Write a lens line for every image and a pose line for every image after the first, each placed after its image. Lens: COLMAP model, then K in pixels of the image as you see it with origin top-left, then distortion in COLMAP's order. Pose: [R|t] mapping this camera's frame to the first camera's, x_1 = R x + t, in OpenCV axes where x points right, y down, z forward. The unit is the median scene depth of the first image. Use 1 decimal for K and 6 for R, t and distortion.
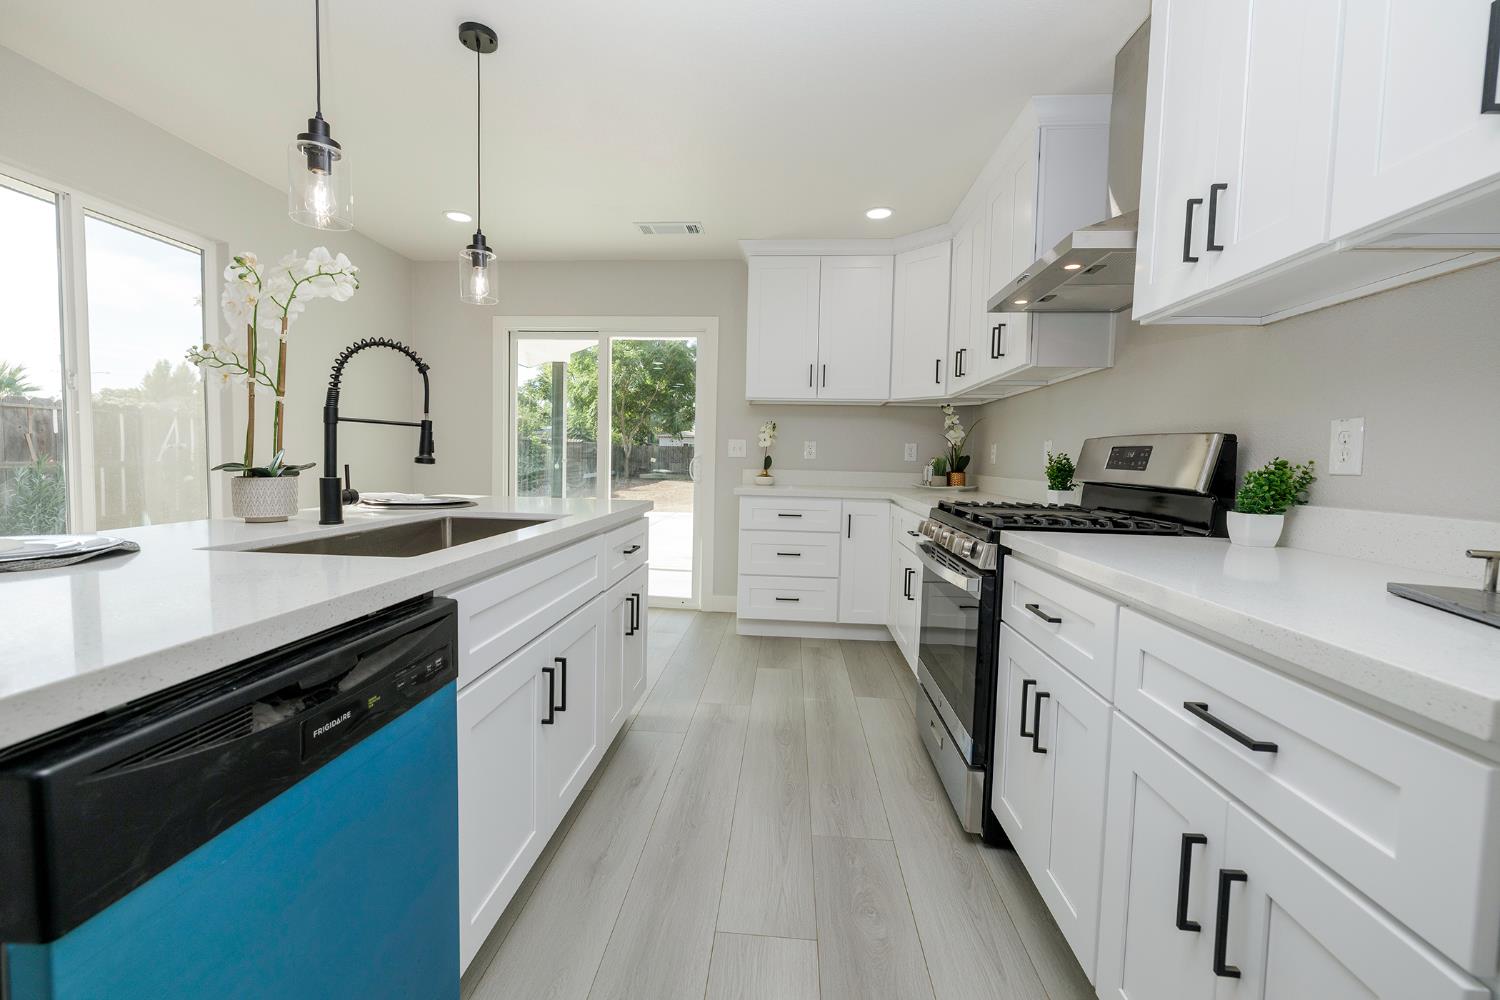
lens RADIAL K [[626.9, 0, 738.2], [0, 626.9, 498.2], [0, 0, 1]] dist [0.000276, 0.000114]
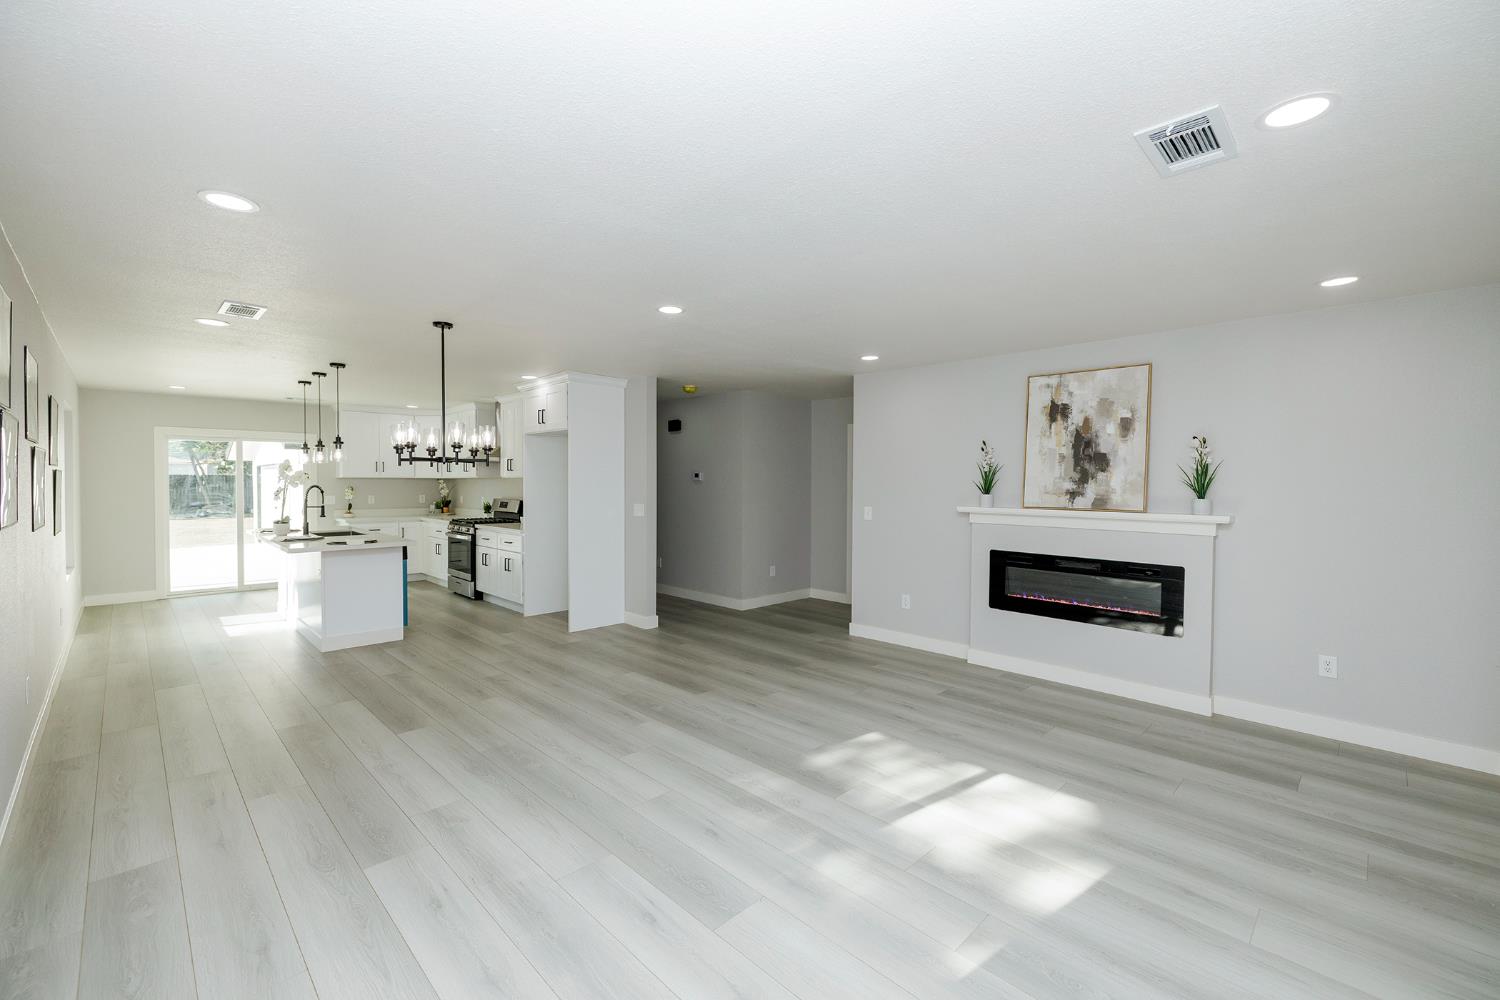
lens RADIAL K [[626.9, 0, 743.4], [0, 626.9, 496.4], [0, 0, 1]] dist [0.000276, 0.000114]
pose [[0.651923, -0.035037, 0.757475, -1.103235], [0.058458, 0.998281, -0.004136, -0.010346], [-0.756028, 0.046977, 0.652851, -2.173183]]
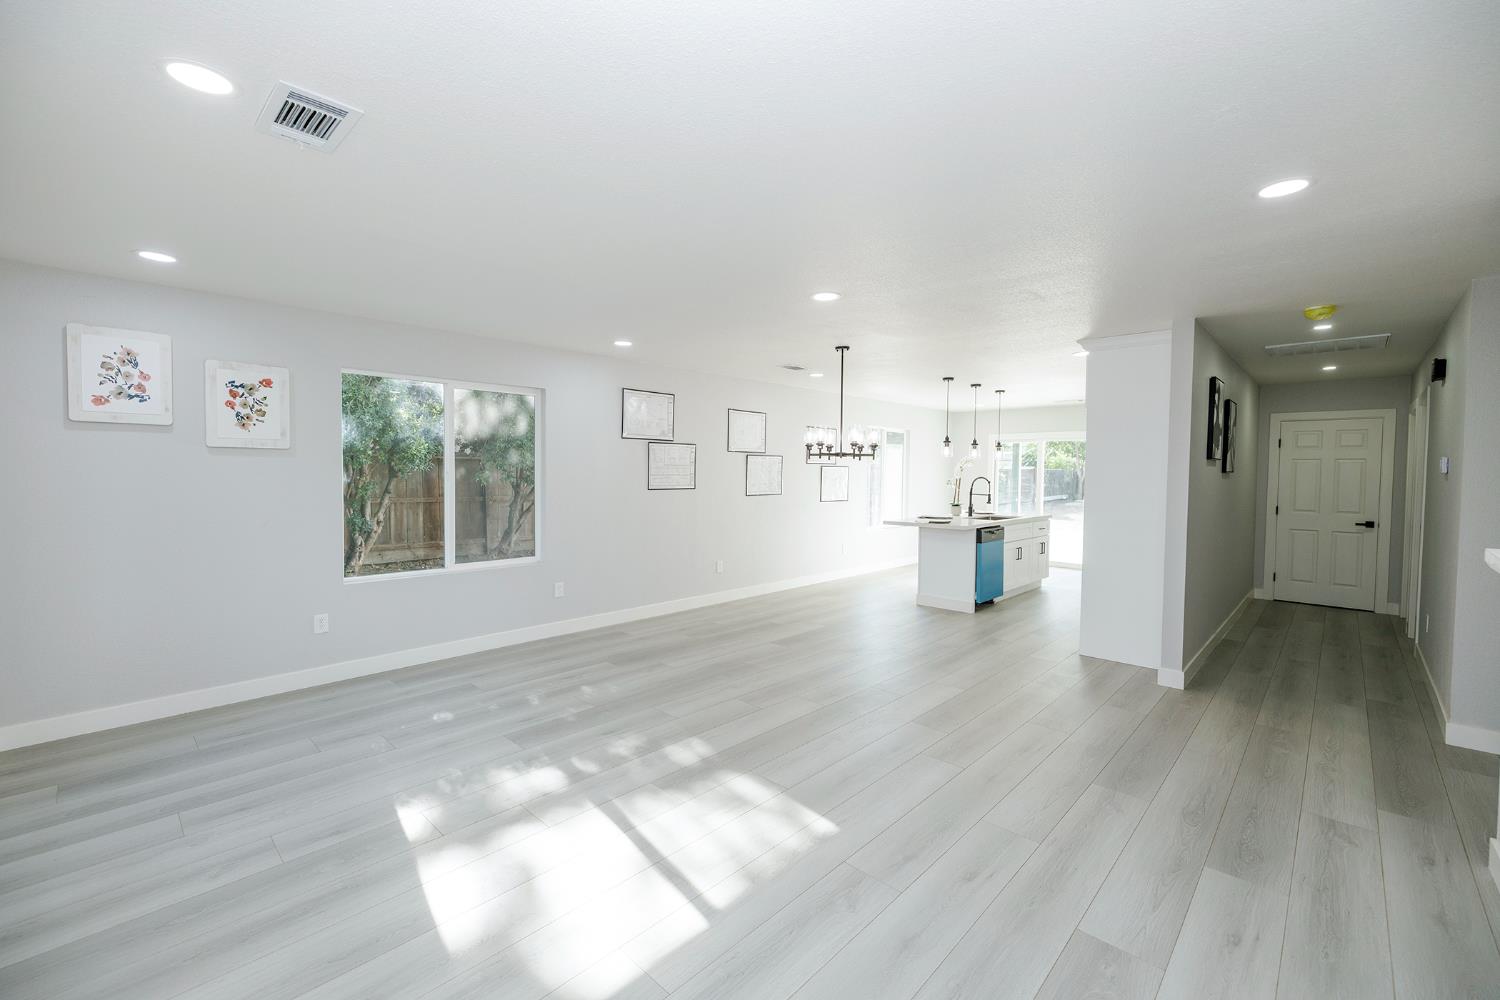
lens RADIAL K [[626.9, 0, 738.9], [0, 626.9, 493.7], [0, 0, 1]] dist [0.000276, 0.000114]
pose [[0.775084, 0.009402, -0.631789, 0.610608], [-0.034542, 0.999025, -0.027509, 0.038986], [0.630914, 0.043146, 0.774652, -2.330792]]
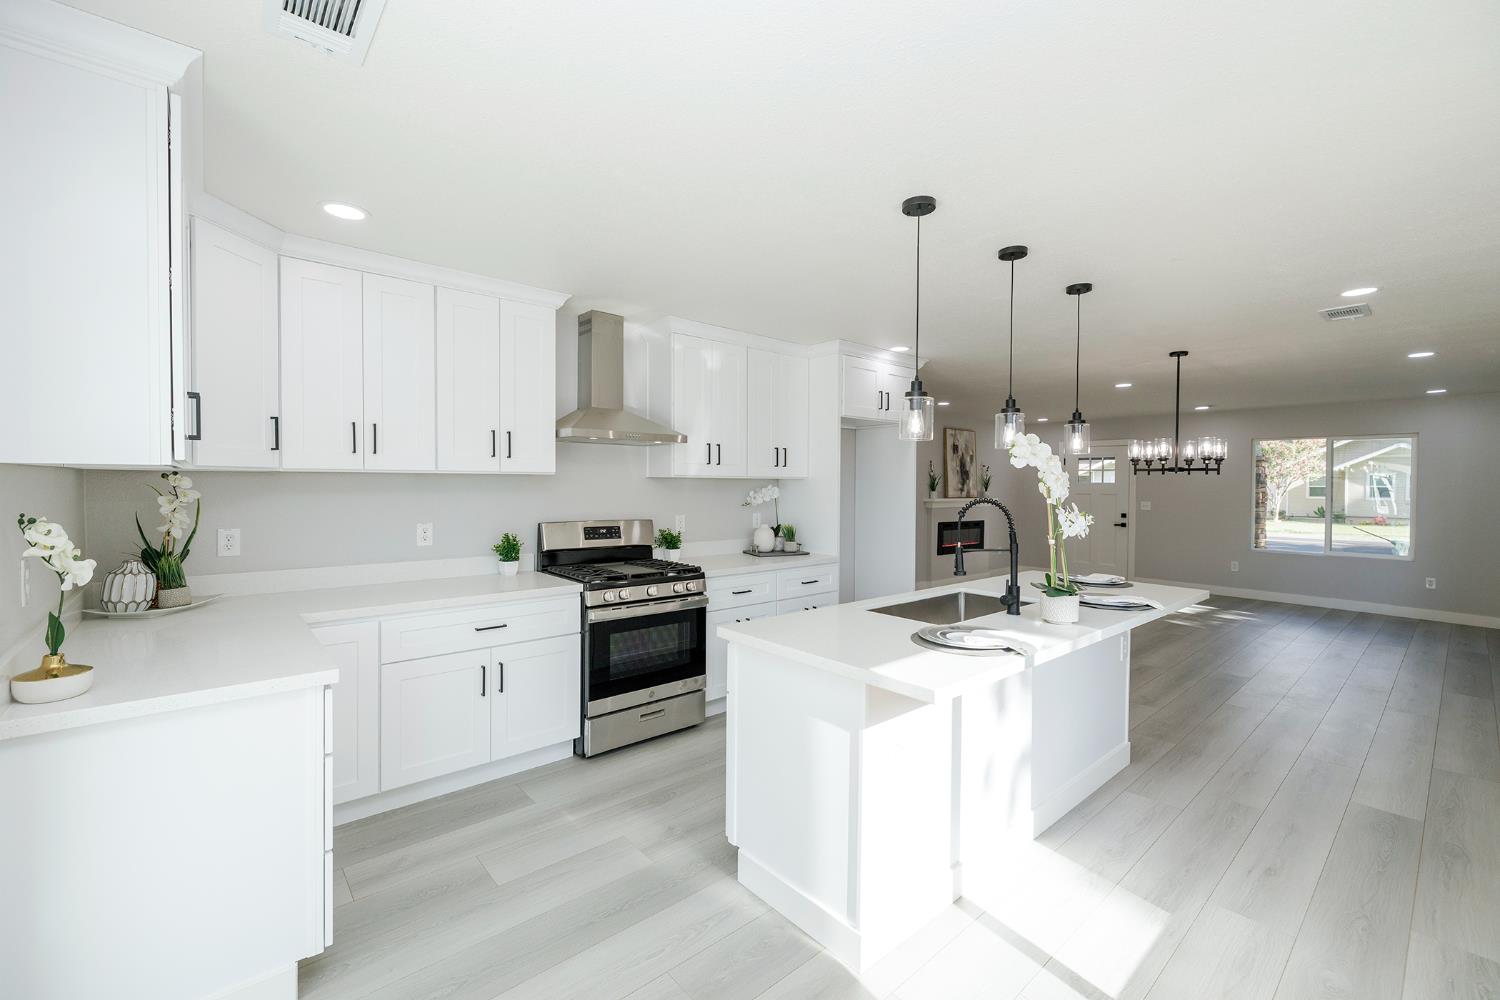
lens RADIAL K [[626.9, 0, 743.3], [0, 626.9, 491.5], [0, 0, 1]] dist [0.000276, 0.000114]
pose [[-0.713477, -0.037897, 0.699653, -0.781560], [0.021189, 0.996913, 0.075605, -0.253341], [-0.700358, 0.068767, -0.710472, 1.605471]]
